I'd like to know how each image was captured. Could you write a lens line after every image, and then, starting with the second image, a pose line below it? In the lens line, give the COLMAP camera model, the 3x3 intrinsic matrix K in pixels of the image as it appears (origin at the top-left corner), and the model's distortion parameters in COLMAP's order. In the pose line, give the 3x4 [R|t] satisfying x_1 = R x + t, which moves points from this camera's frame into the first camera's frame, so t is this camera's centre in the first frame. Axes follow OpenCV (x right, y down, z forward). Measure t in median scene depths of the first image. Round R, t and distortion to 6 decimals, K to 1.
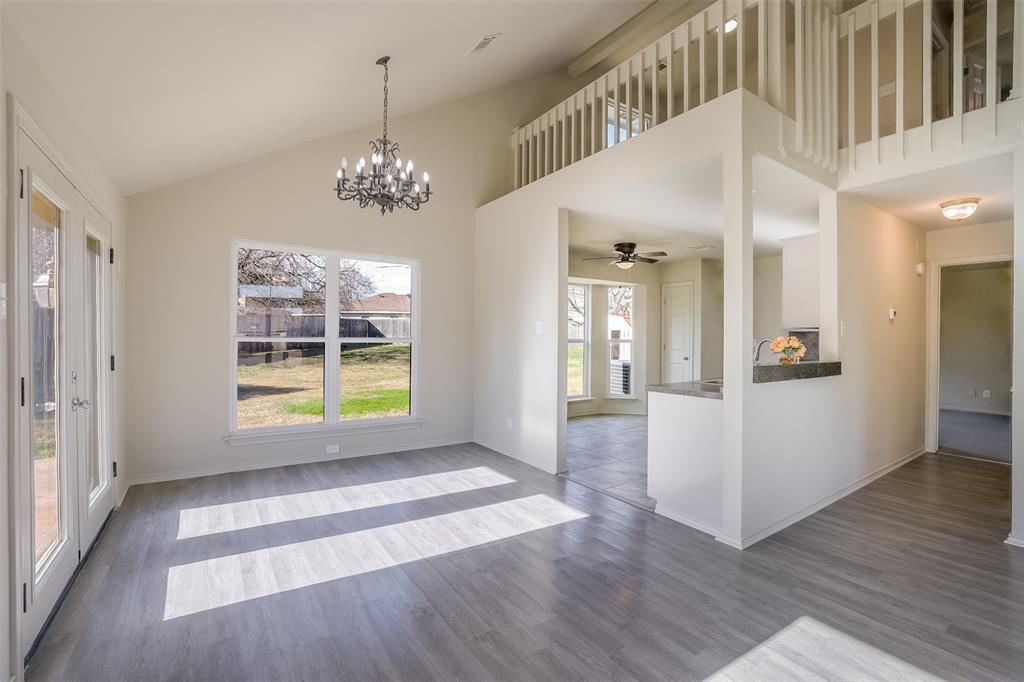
lens RADIAL K [[447.8, 0, 512.0], [0, 447.8, 341.0], [0, 0, 1]] dist [-0.044354, 0.017753]
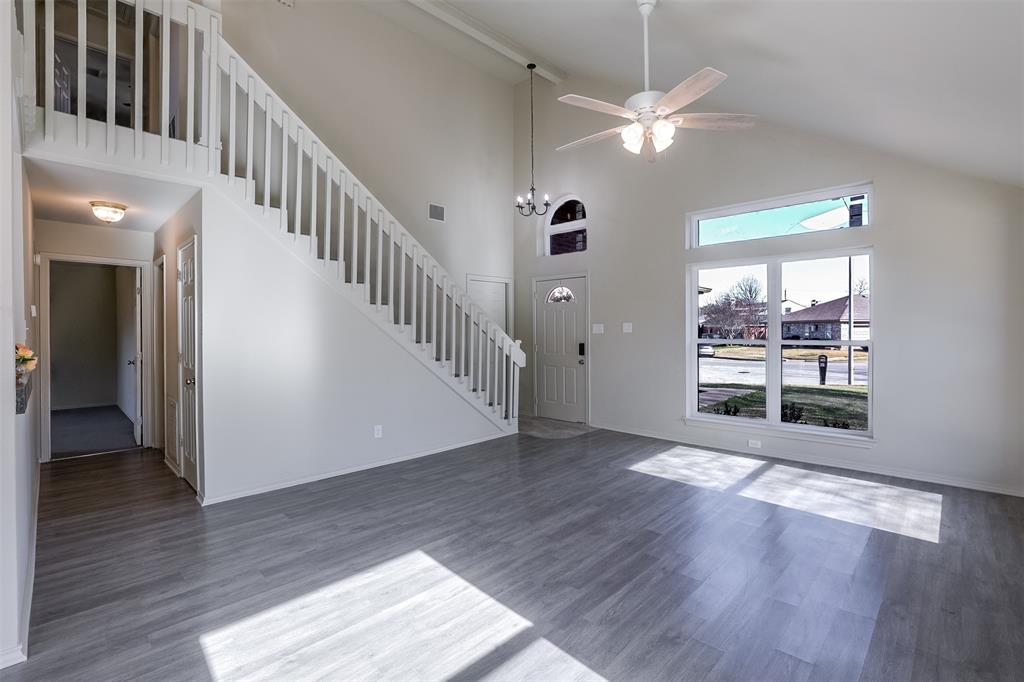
lens RADIAL K [[470.9, 0, 524.6], [0, 470.9, 341.9], [0, 0, 1]] dist [-0.051721, 0.021155]
pose [[-0.213521, -0.030463, 0.976463, -0.240717], [0.009760, 0.999397, 0.033313, -0.026263], [-0.976890, 0.016643, -0.213095, 0.292250]]
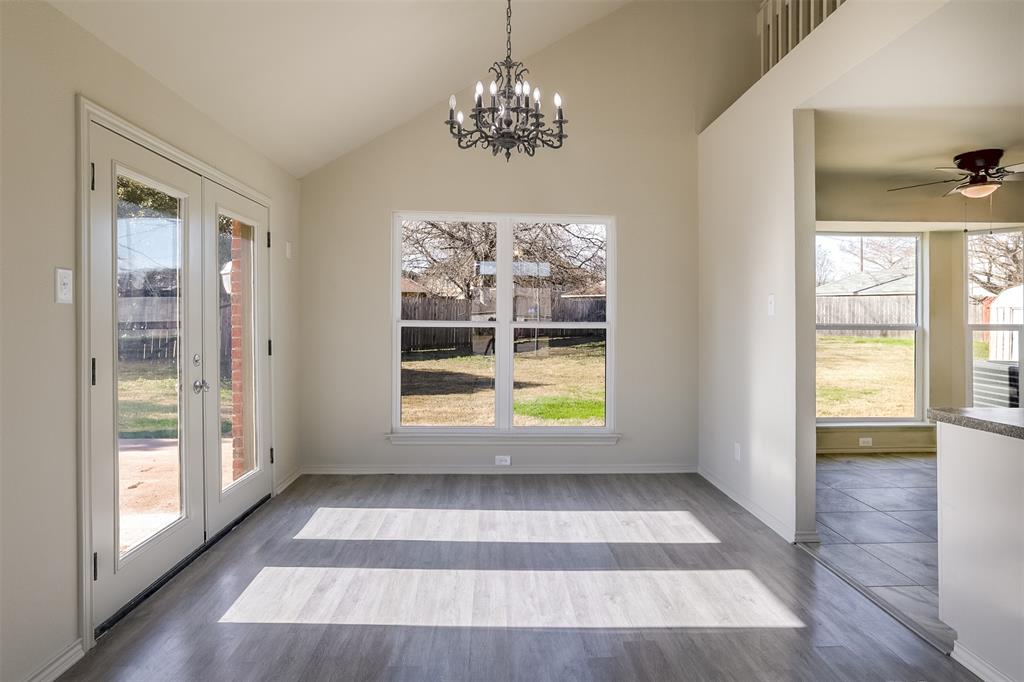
lens RADIAL K [[582.9, 0, 525.1], [0, 582.9, 323.1], [0, 0, 1]] dist [-0.044553, 0.045471]
pose [[0.859008, -0.001946, -0.511959, 0.225905], [-0.002006, 0.999972, -0.007168, 0.002194], [0.511958, 0.007185, 0.858980, 0.149053]]
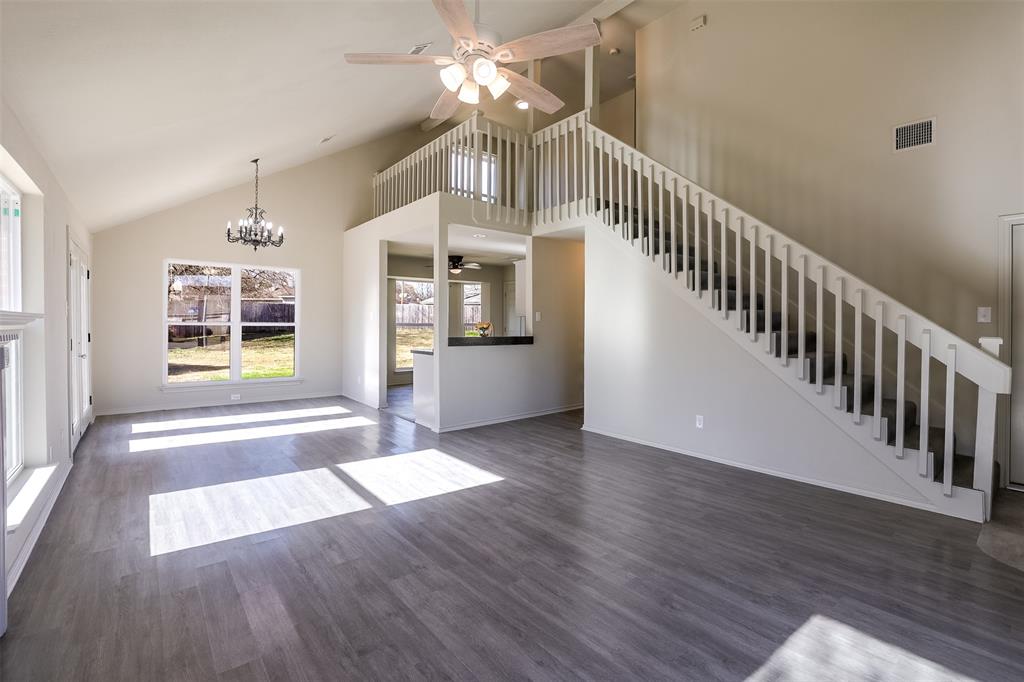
lens RADIAL K [[458.9, 0, 510.1], [0, 458.9, 326.1], [0, 0, 1]] dist [-0.048696, 0.019722]
pose [[0.996301, -0.000184, 0.085929, 0.500256], [0.000048, 0.999999, 0.001584, 0.003409], [-0.085930, -0.001574, 0.996300, -0.767099]]
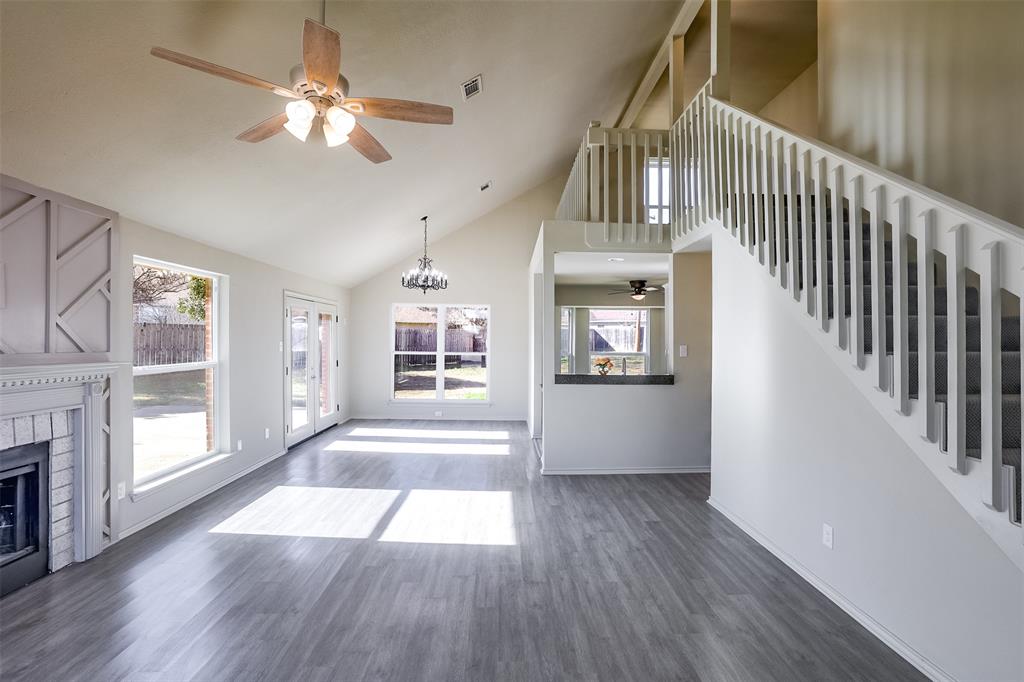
lens RADIAL K [[447.8, 0, 512.0], [0, 447.8, 341.0], [0, 0, 1]] dist [-0.044354, 0.017753]
pose [[0.840145, -0.002235, -0.542358, 1.073684], [-0.004762, 0.999923, -0.011498, -0.043289], [0.542341, 0.012243, 0.840069, -0.469957]]
